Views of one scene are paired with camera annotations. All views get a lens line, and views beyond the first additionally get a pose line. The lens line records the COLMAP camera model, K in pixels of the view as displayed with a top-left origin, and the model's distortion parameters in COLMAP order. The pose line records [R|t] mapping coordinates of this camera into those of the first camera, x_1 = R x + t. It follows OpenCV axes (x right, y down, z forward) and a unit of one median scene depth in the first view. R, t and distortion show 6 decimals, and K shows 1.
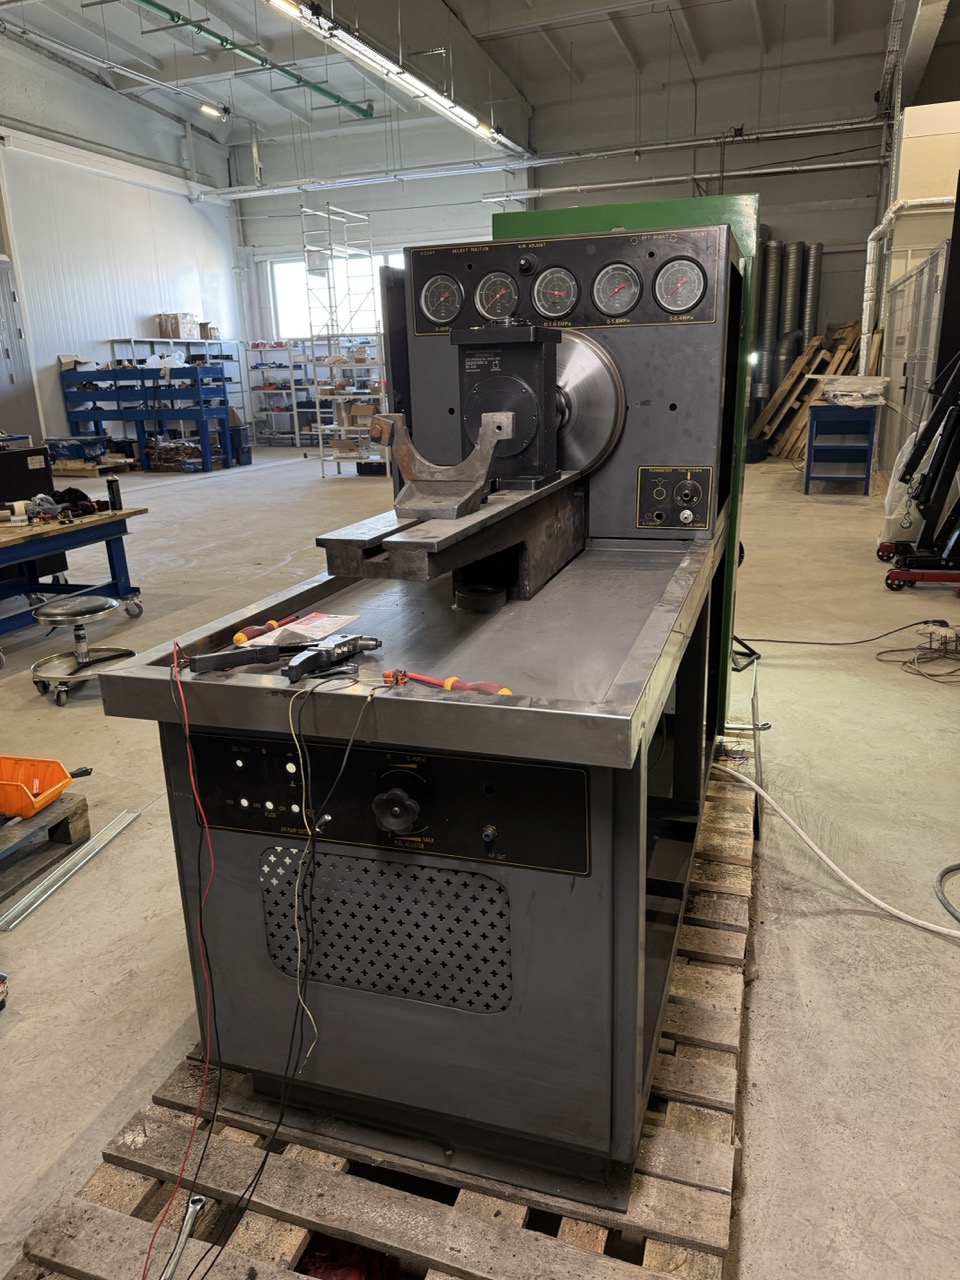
lens RADIAL K [[901.9, 0, 484.7], [0, 901.9, 635.9], [0, 0, 1]] dist [0.027069, -0.043039]
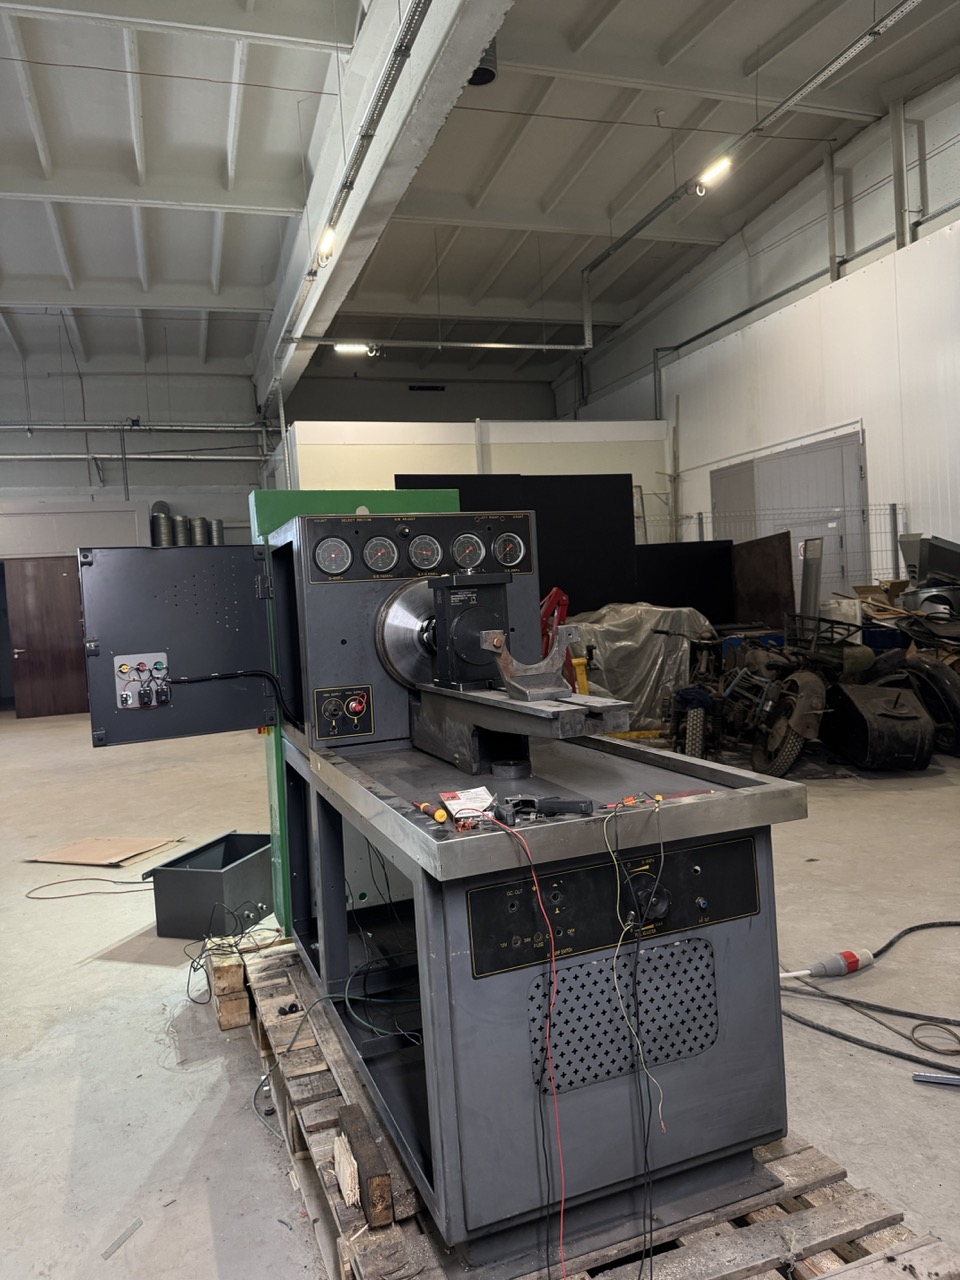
lens RADIAL K [[907.7, 0, 477.7], [0, 907.7, 627.3], [0, 0, 1]] dist [-0.004427, -0.005737]
pose [[0.777402, -0.032880, 0.628144, -0.114261], [0.211391, 0.954206, -0.211673, 0.003226], [-0.592418, 0.297339, 0.748752, 0.000753]]
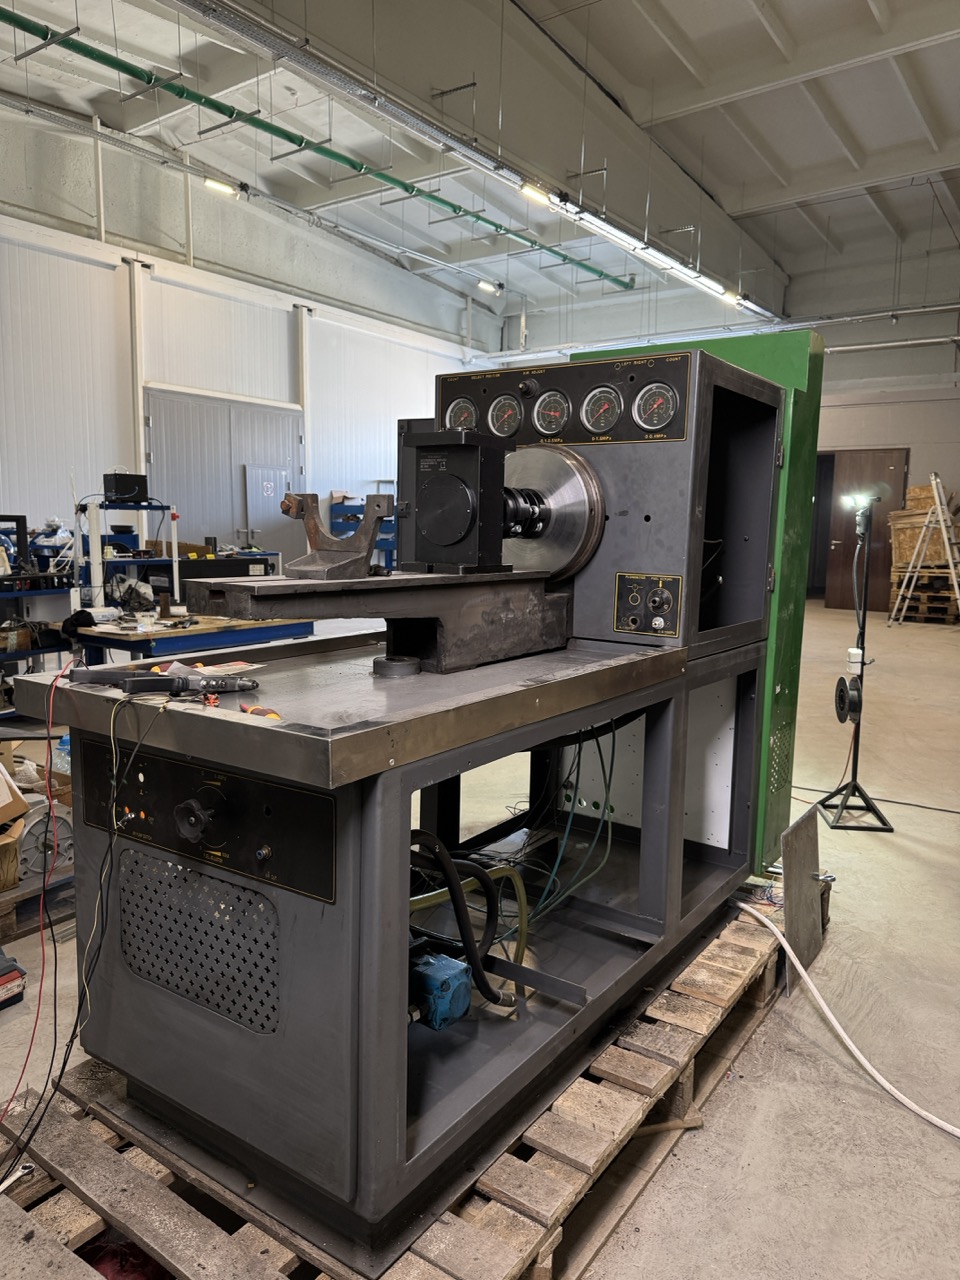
lens RADIAL K [[905.4, 0, 484.7], [0, 905.4, 640.9], [0, 0, 1]] dist [0.015783, -0.025574]
pose [[0.957985, 0.084090, -0.274214, 0.053647], [-0.125177, 0.982777, -0.135939, 0.008146], [0.258060, 0.164553, 0.952012, -0.002094]]
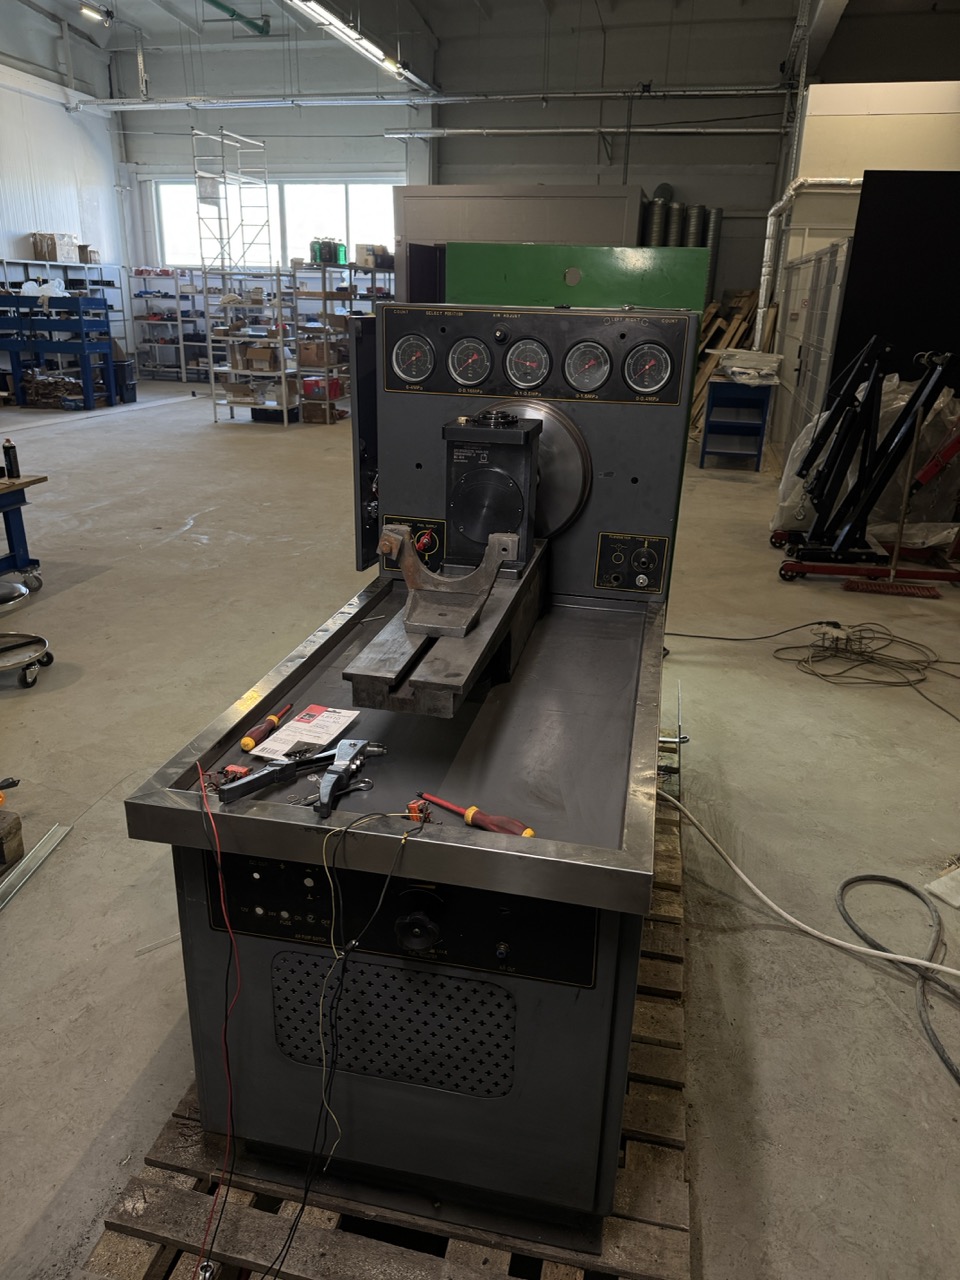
lens RADIAL K [[903.0, 0, 477.6], [0, 903.0, 635.8], [0, 0, 1]] dist [0.013056, -0.022982]
pose [[0.992721, 0.014616, 0.119547, -0.015826], [-0.022849, 0.997438, 0.067789, -0.022944], [-0.118250, -0.070027, 0.990512, -0.004889]]
